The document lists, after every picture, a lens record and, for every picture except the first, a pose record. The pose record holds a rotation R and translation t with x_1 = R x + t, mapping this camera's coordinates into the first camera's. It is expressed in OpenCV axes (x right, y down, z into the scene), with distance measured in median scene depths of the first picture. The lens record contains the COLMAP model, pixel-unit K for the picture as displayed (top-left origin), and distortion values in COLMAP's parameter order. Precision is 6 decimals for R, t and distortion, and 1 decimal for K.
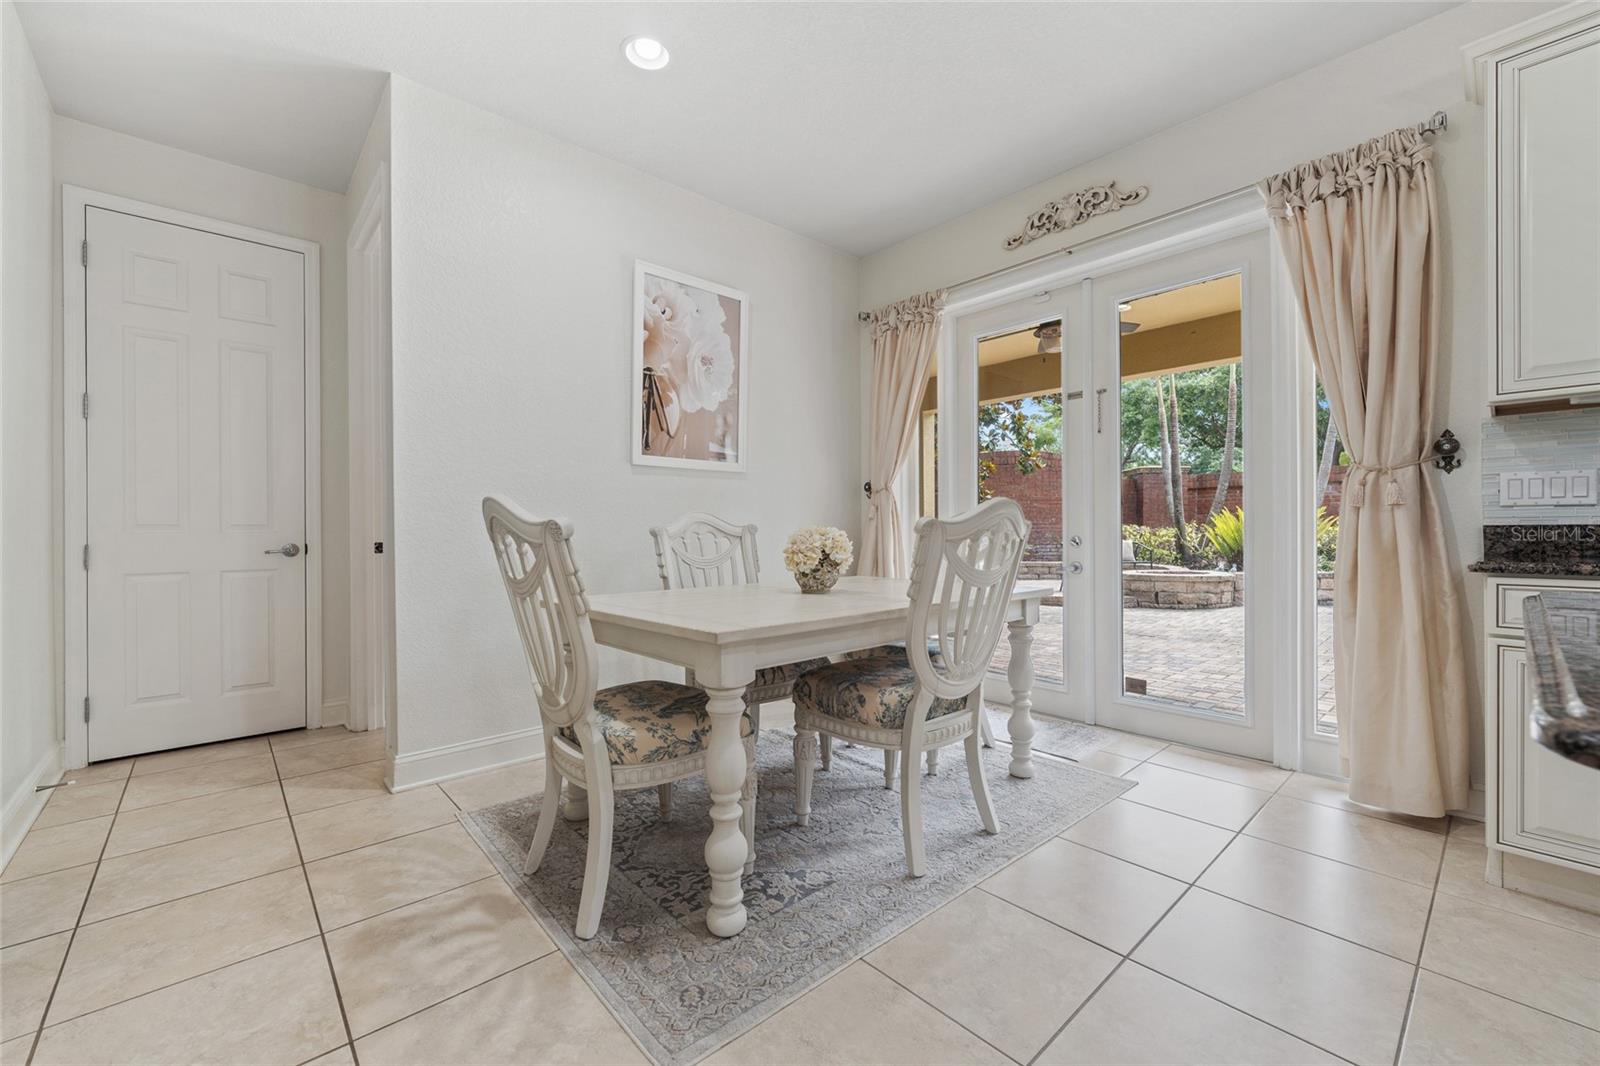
lens RADIAL K [[647.7, 0, 799.2], [0, 647.7, 540.5], [0, 0, 1]] dist [0.001126, -0.000566]
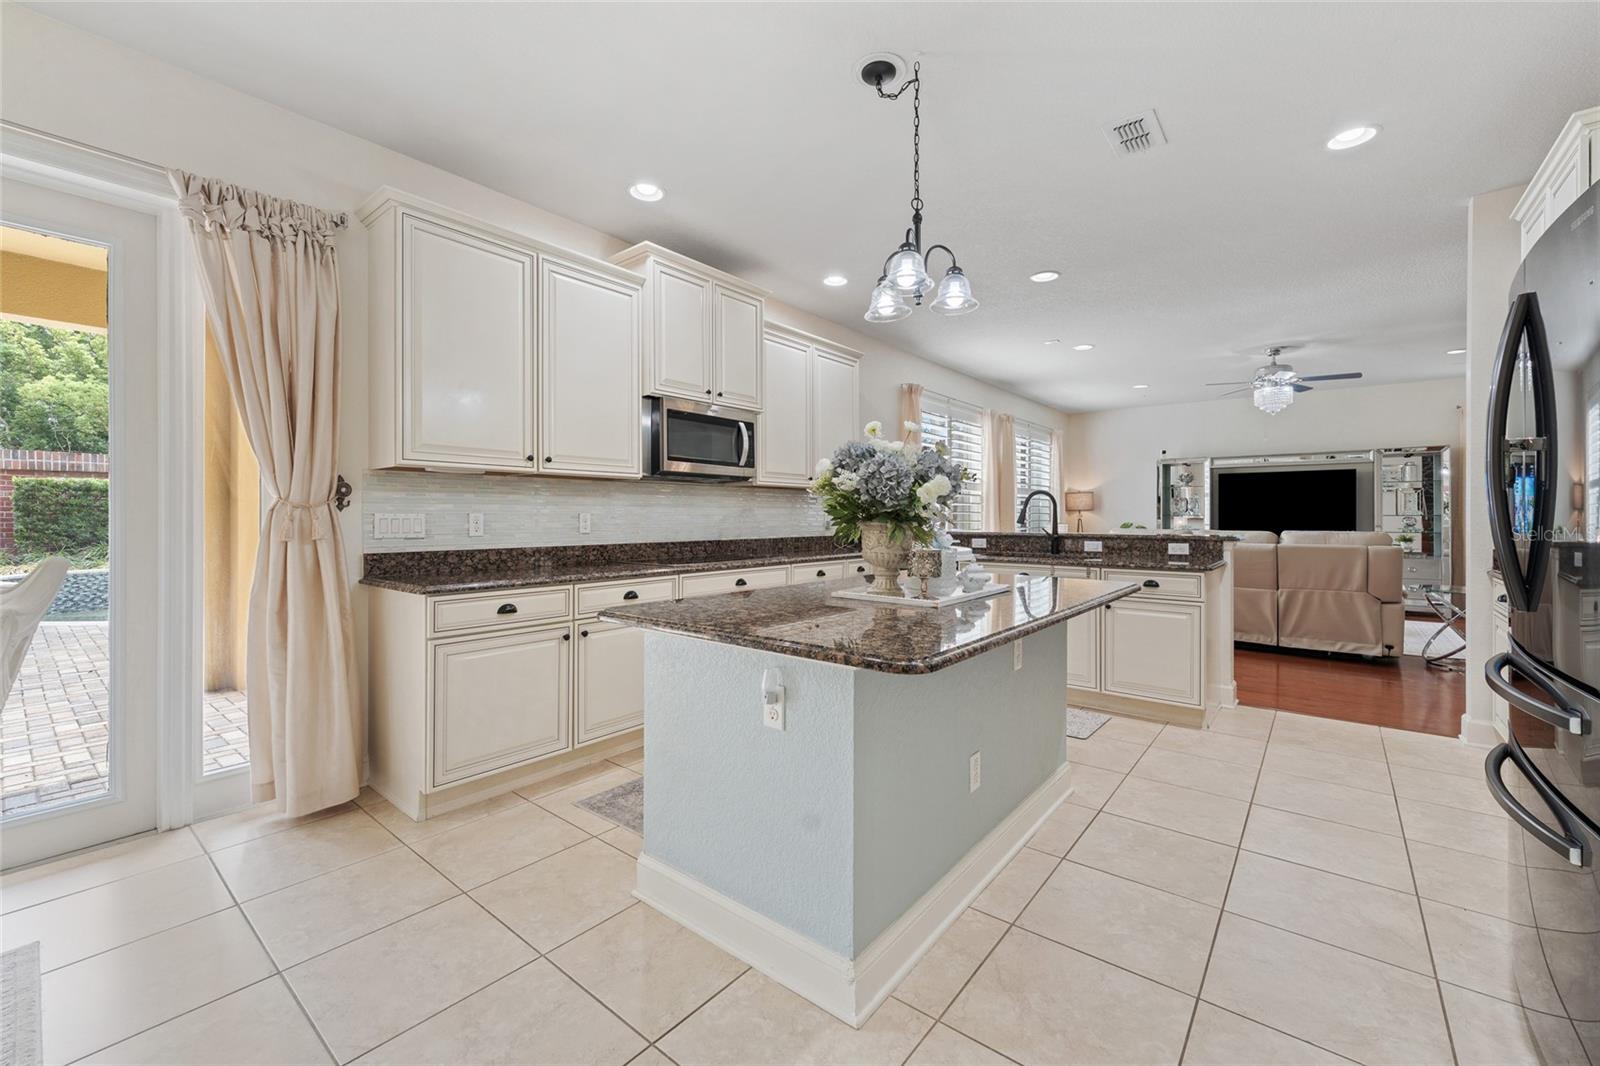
lens RADIAL K [[643.9, 0, 800.7], [0, 643.9, 534.6], [0, 0, 1]] dist [-0.000857, 0.000078]
pose [[-0.152634, -0.021416, 0.988051, -0.316680], [0.016532, 0.999570, 0.024219, -0.076061], [-0.988145, 0.020031, -0.152214, 0.339010]]
